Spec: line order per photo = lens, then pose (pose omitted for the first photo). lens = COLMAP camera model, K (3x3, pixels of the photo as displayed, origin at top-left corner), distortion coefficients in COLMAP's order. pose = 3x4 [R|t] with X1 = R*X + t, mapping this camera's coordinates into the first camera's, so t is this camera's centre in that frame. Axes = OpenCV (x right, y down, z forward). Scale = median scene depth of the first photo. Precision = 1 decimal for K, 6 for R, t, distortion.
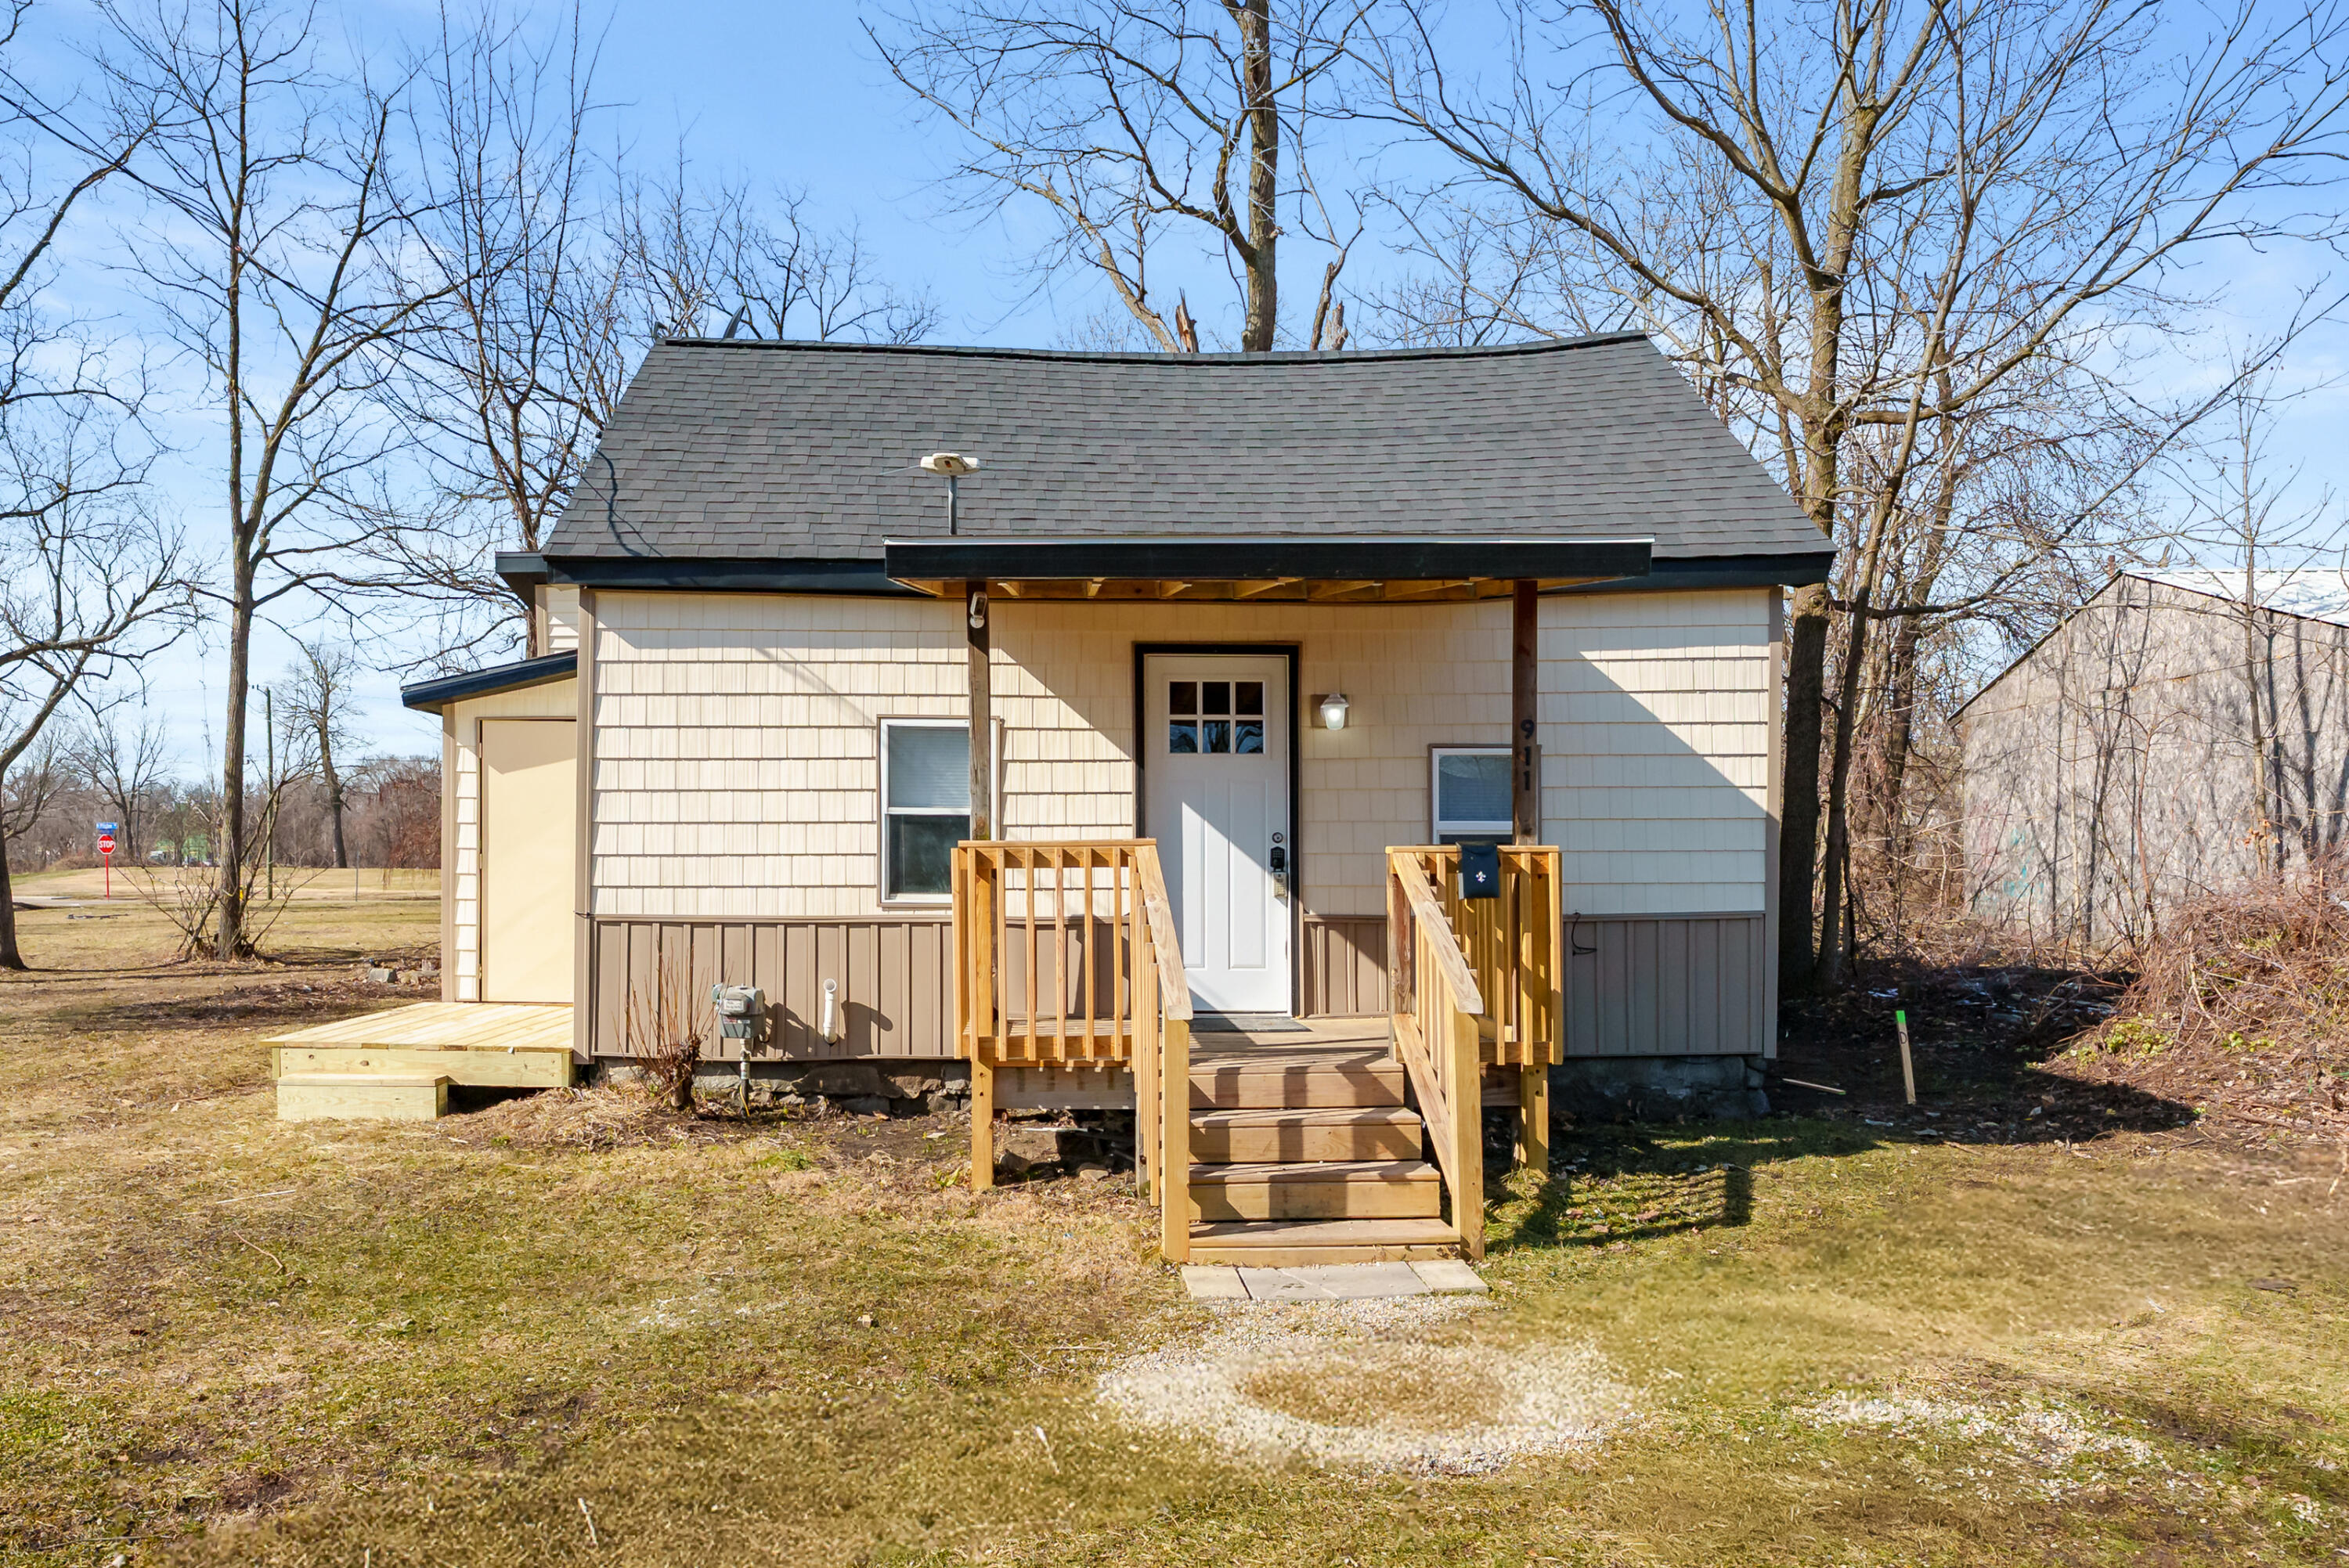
lens RADIAL K [[1381.8, 0, 1174.5], [0, 1381.8, 784.0], [0, 0, 1]] dist [-0.000325, -0.001225]
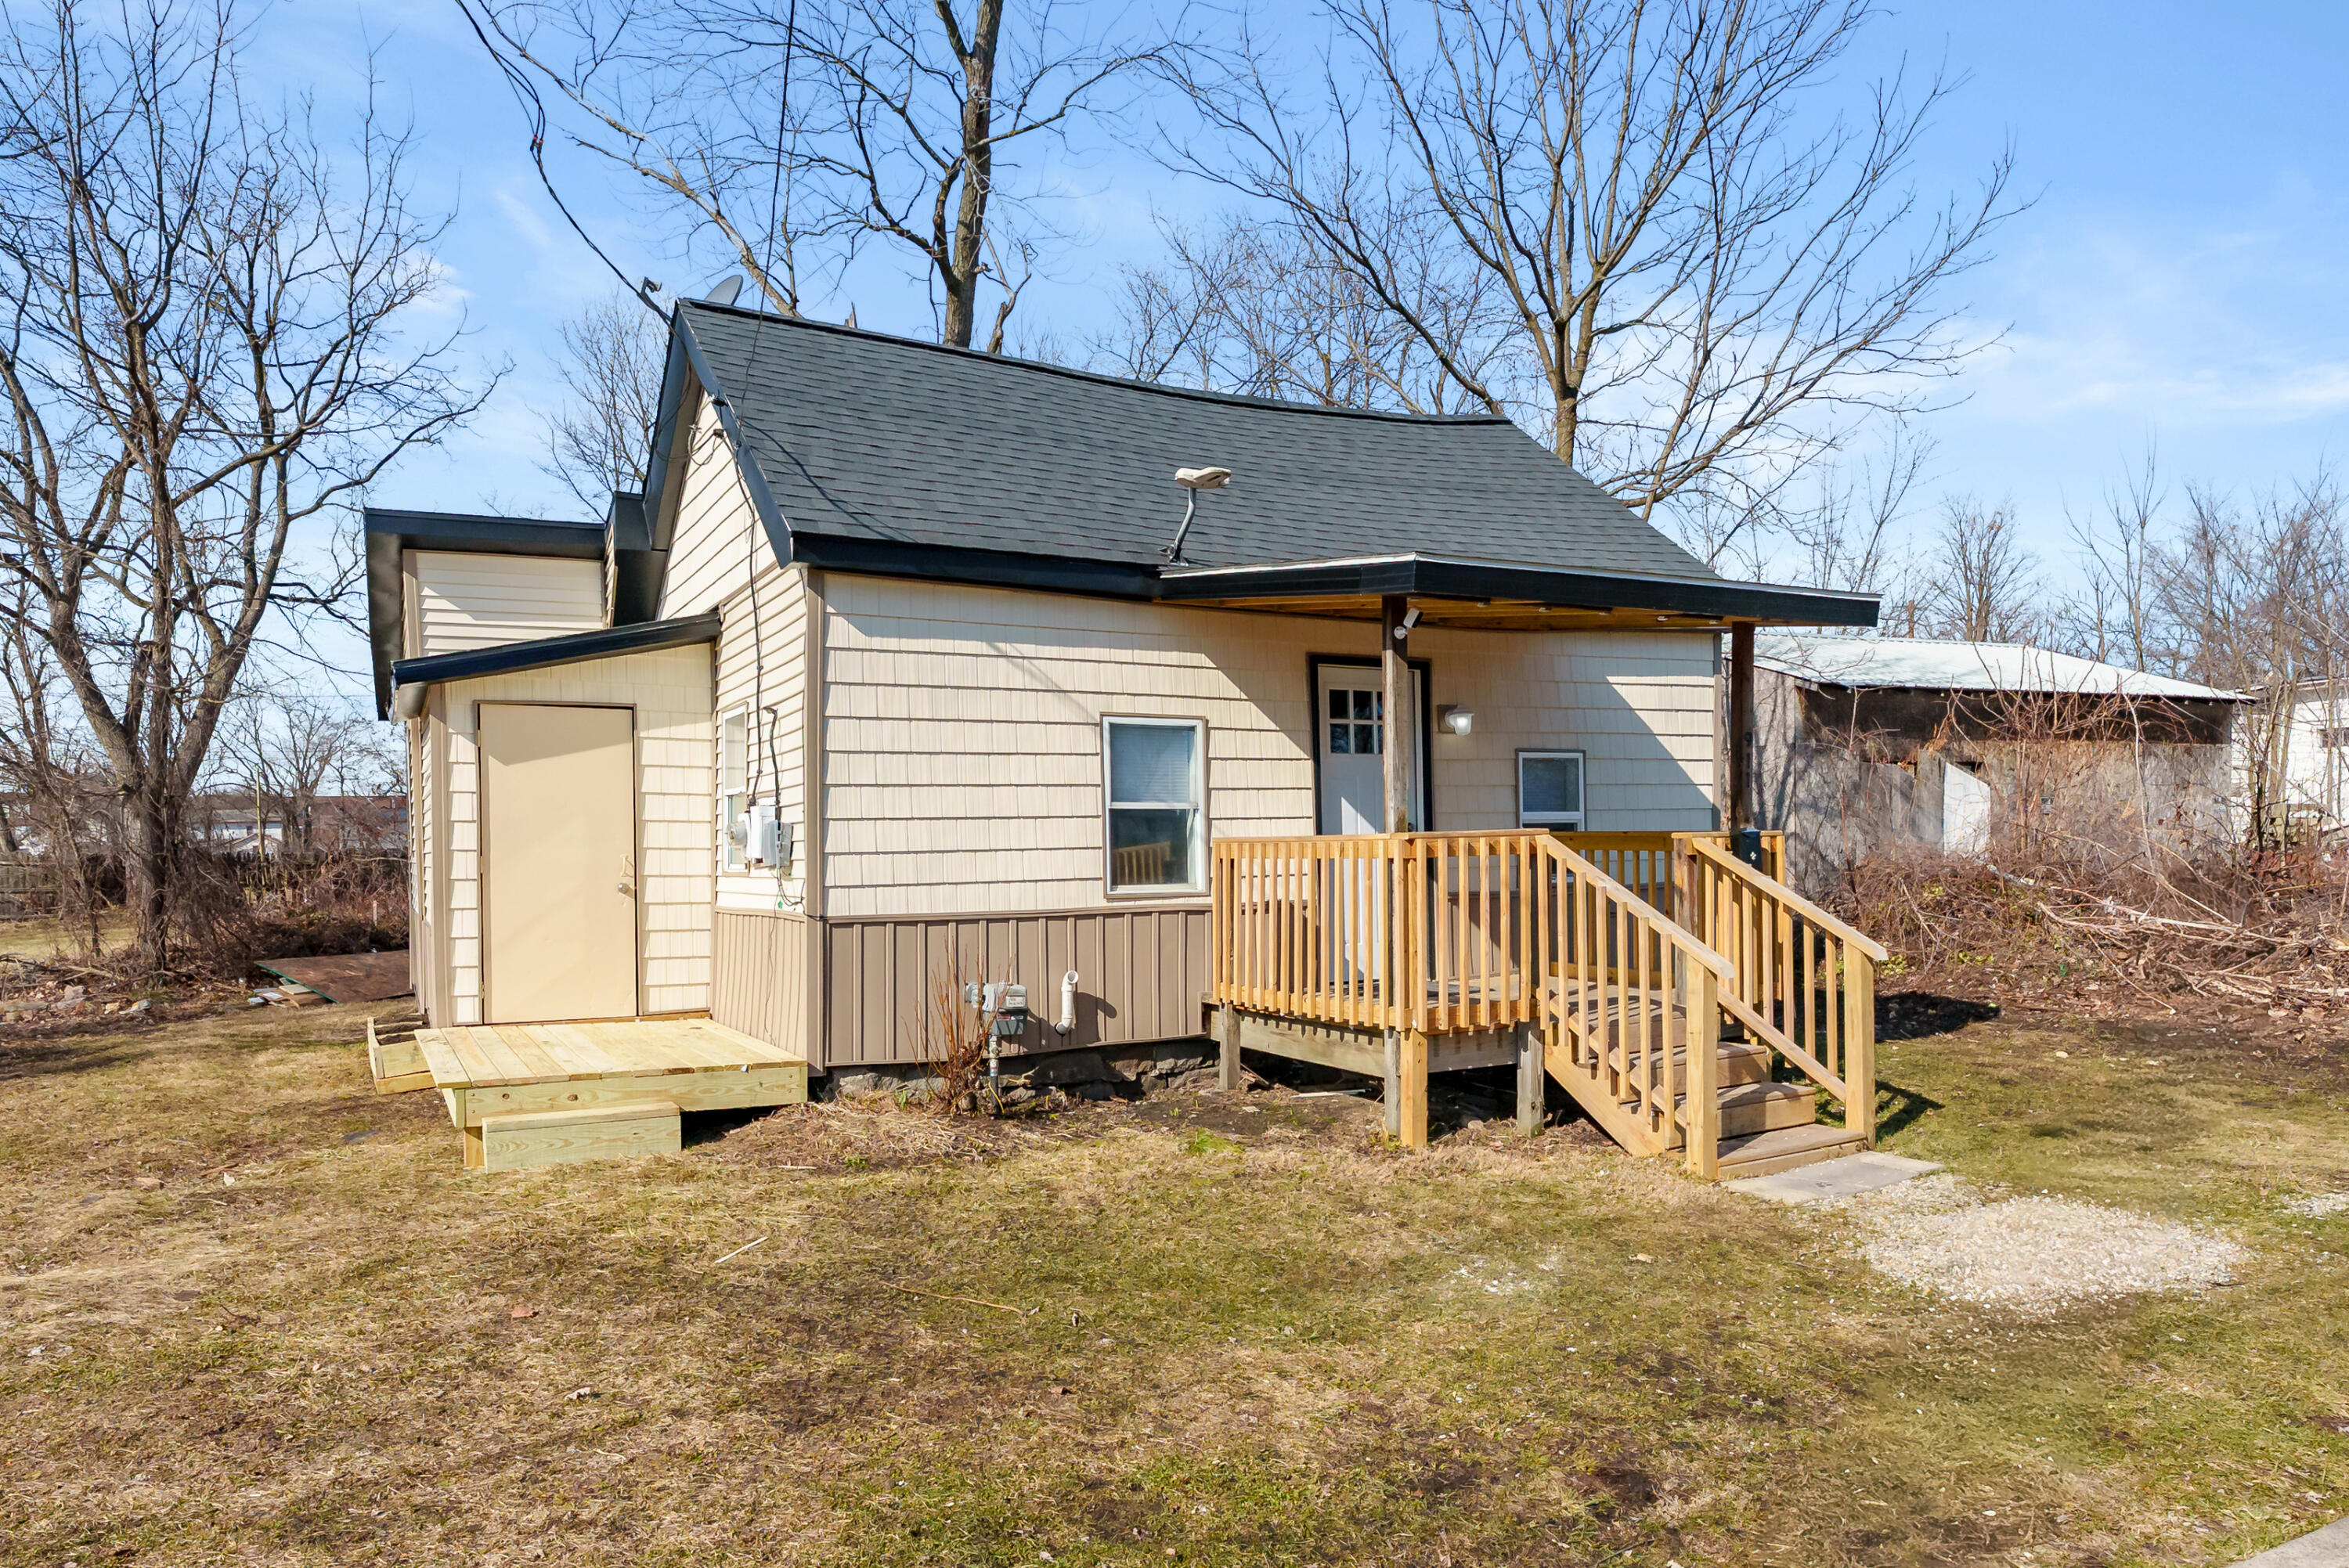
lens RADIAL K [[1261.4, 0, 1123.9], [0, 1261.4, 786.0], [0, 0, 1]] dist [-0.003699, -0.000410]
pose [[0.914469, 0.002371, 0.404649, -0.579177], [-0.004786, 0.999976, 0.004956, 0.000218], [-0.404627, -0.006469, 0.914459, 0.132497]]
